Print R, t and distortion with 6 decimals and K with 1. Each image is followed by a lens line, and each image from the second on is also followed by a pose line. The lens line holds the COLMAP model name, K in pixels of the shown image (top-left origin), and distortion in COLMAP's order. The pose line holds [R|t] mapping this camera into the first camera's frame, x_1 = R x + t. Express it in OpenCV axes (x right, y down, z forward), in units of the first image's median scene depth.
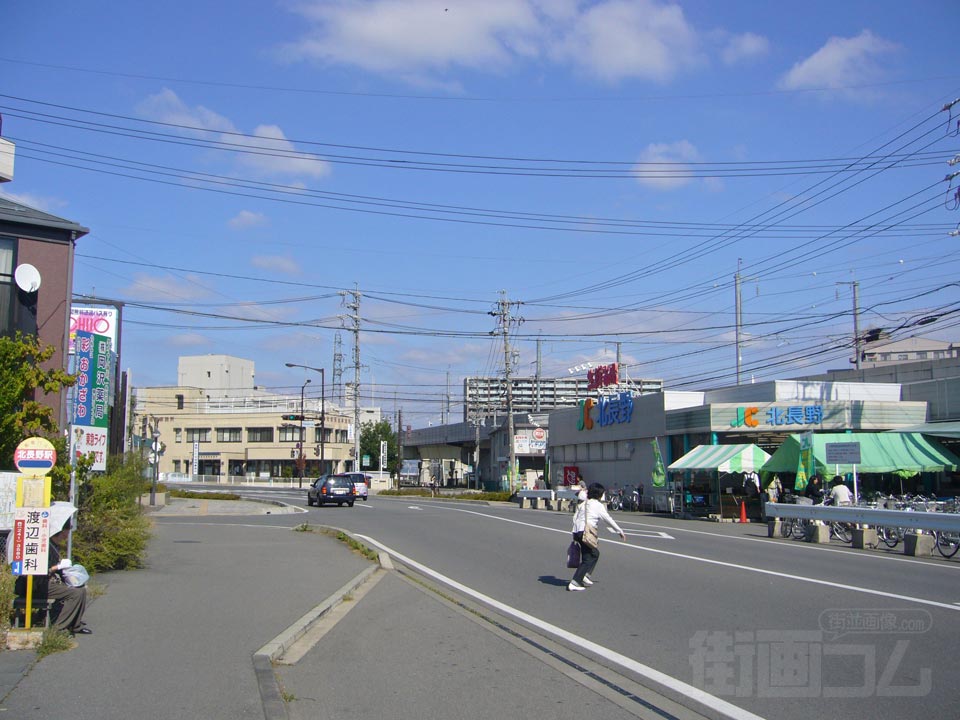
lens RADIAL K [[1016.4, 0, 480.0], [0, 1016.4, 360.0], [0, 0, 1]] dist [-0.077979, 0.018745]
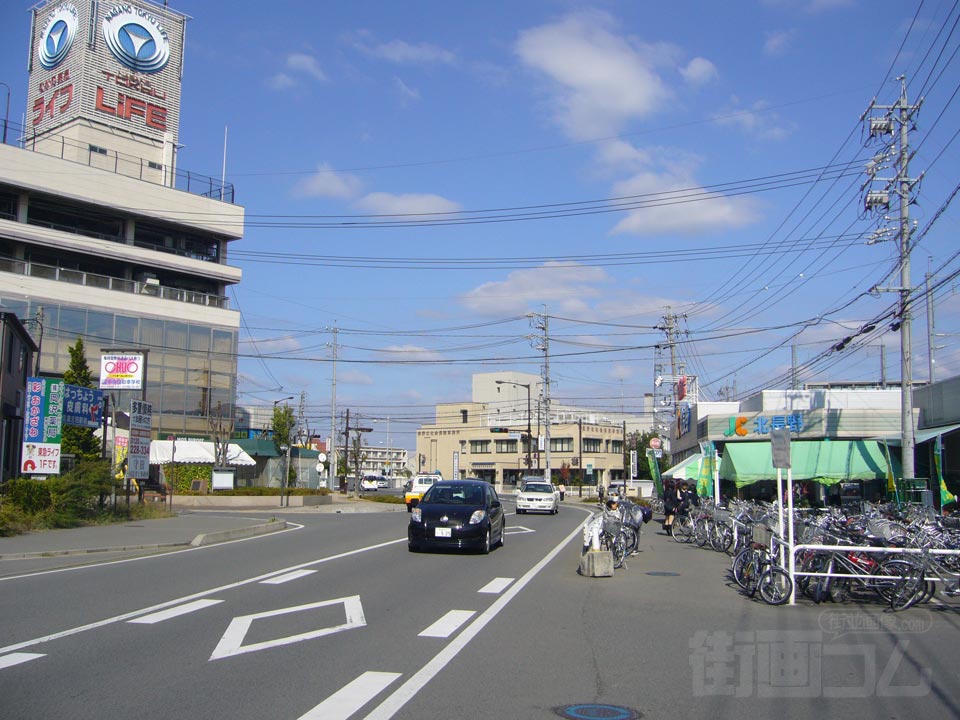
lens RADIAL K [[1016.4, 0, 480.0], [0, 1016.4, 360.0], [0, 0, 1]] dist [-0.077979, 0.018745]
pose [[0.934864, -0.037993, -0.352968, 0.113933], [0.034657, 0.999275, -0.015769, -0.001452], [0.353311, 0.002509, 0.935502, -0.021011]]
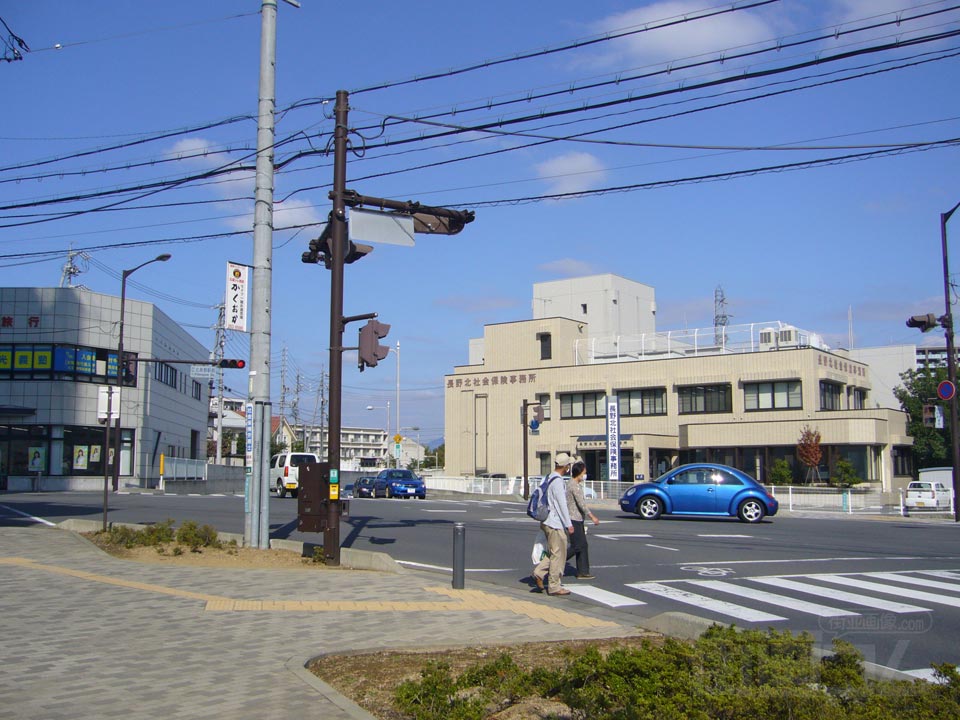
lens RADIAL K [[1016.4, 0, 480.0], [0, 1016.4, 360.0], [0, 0, 1]] dist [-0.077979, 0.018745]
pose [[0.949035, -0.041023, -0.312490, -0.168040], [0.041441, 0.999127, -0.005306, 0.053521], [0.312435, -0.007914, 0.949906, 0.492328]]
